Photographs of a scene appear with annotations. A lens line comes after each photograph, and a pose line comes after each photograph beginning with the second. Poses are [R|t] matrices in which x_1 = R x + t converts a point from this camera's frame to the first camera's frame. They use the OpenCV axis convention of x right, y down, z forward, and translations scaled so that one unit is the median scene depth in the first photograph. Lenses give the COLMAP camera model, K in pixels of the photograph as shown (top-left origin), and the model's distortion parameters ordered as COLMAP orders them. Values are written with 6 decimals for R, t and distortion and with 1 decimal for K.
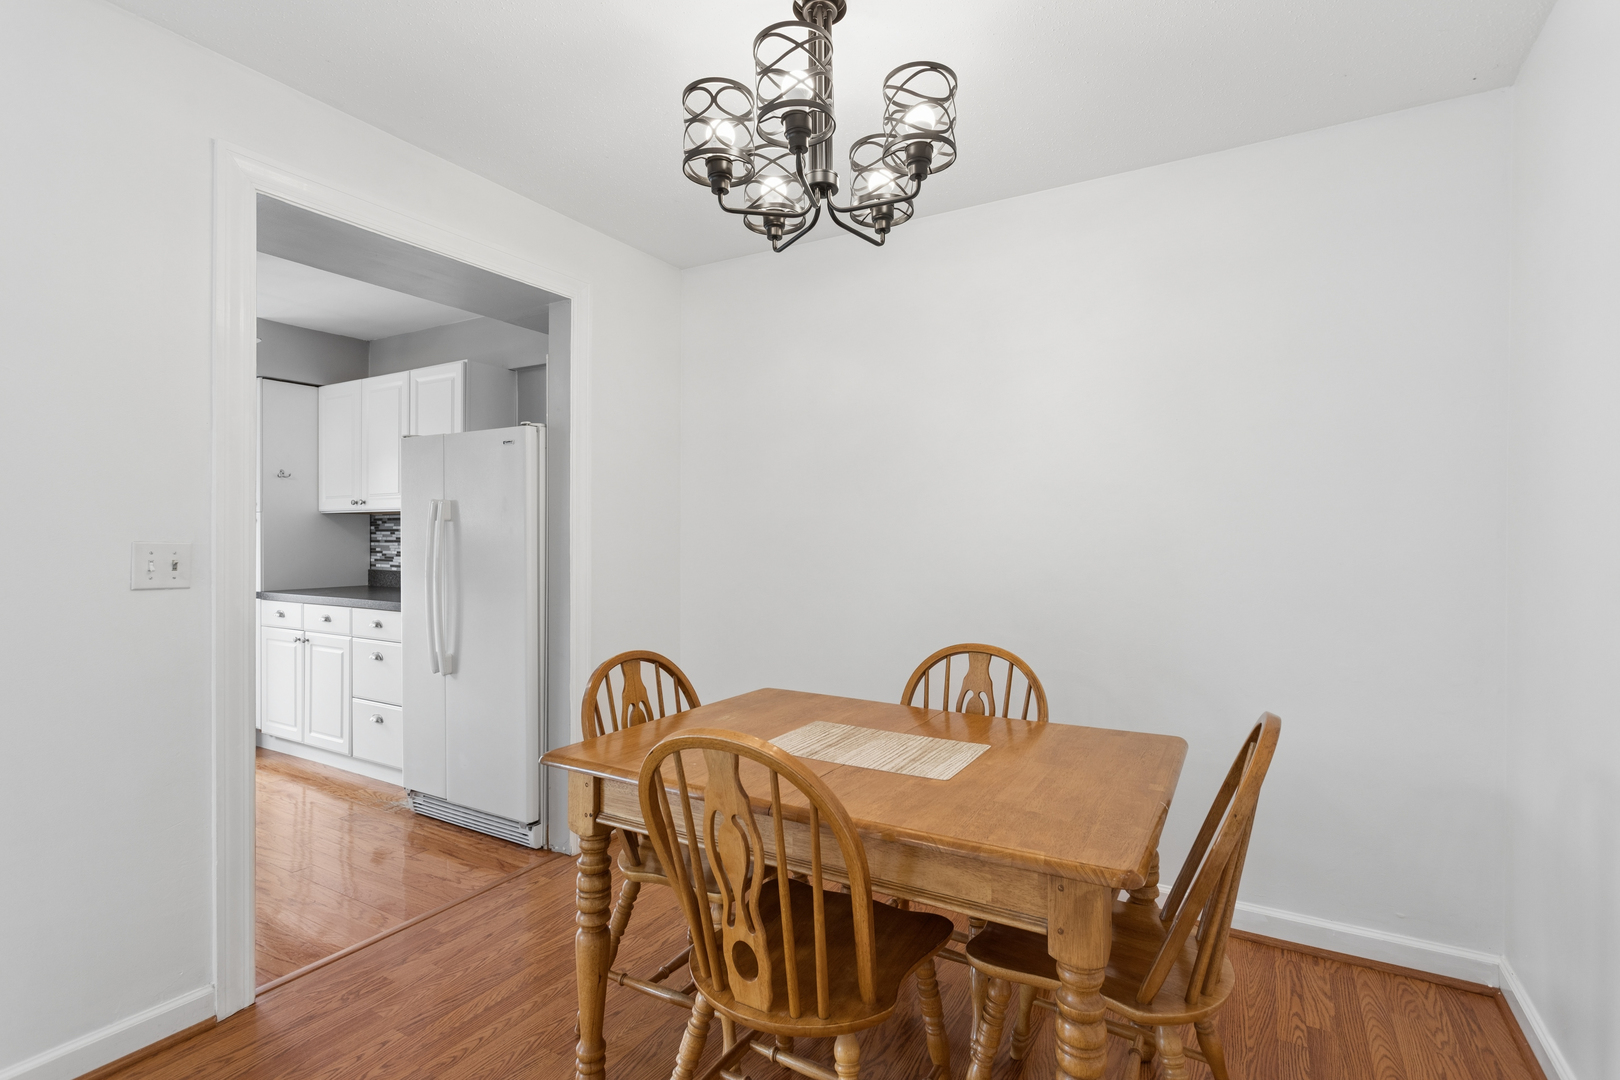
lens RADIAL K [[770.2, 0, 818.1], [0, 770.2, 538.4], [0, 0, 1]] dist [0.011135, 0.000160]
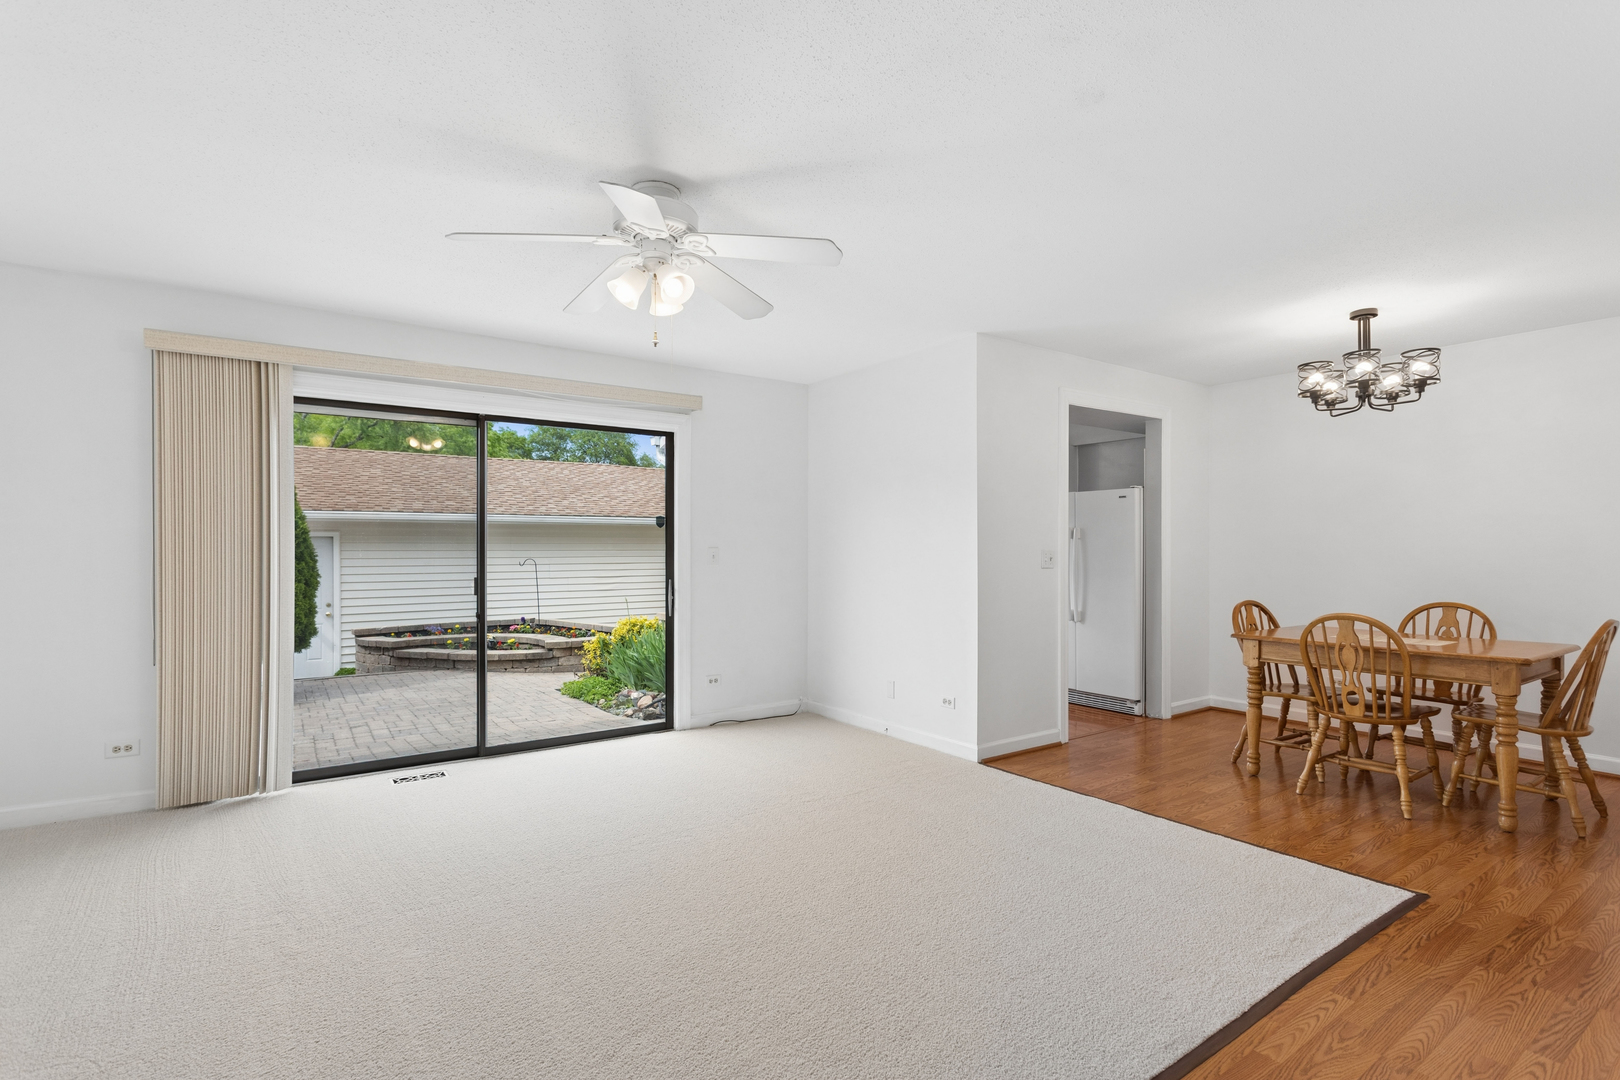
lens RADIAL K [[770.2, 0, 796.6], [0, 770.2, 556.7], [0, 0, 1]] dist [0.011135, 0.000160]
pose [[0.896512, -0.005269, -0.442989, -0.388426], [0.011815, 0.999858, 0.012019, -0.018063], [0.442863, -0.016009, 0.896447, -1.438626]]
